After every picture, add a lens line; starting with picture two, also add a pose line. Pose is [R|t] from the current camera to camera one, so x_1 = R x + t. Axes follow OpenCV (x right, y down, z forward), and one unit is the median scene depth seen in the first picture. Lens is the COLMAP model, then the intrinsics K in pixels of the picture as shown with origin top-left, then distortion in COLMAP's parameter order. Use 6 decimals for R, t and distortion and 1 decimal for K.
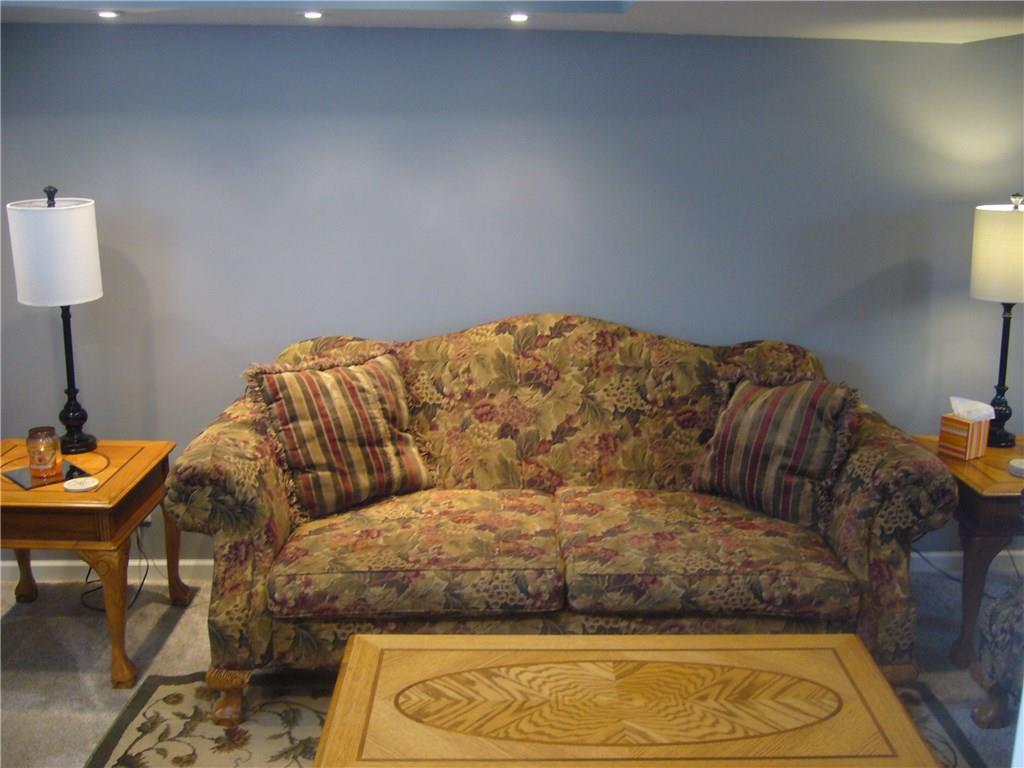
lens RADIAL K [[1065.8, 0, 512.0], [0, 1065.8, 384.0], [0, 0, 1]] dist [-0.081324, 0.017270]
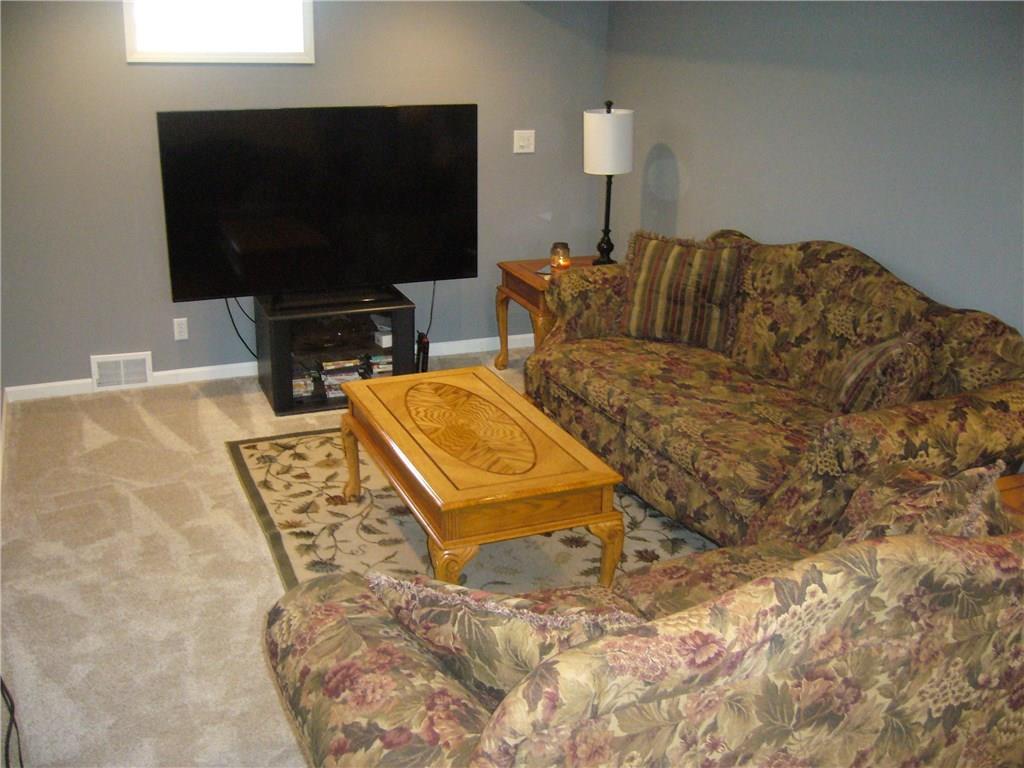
lens RADIAL K [[1065.8, 0, 512.0], [0, 1065.8, 384.0], [0, 0, 1]] dist [-0.081324, 0.017270]
pose [[0.369408, 0.296542, -0.880682, 0.988536], [-0.240629, 0.945917, 0.217575, -0.087702], [0.897572, 0.131544, 0.420786, 0.216814]]
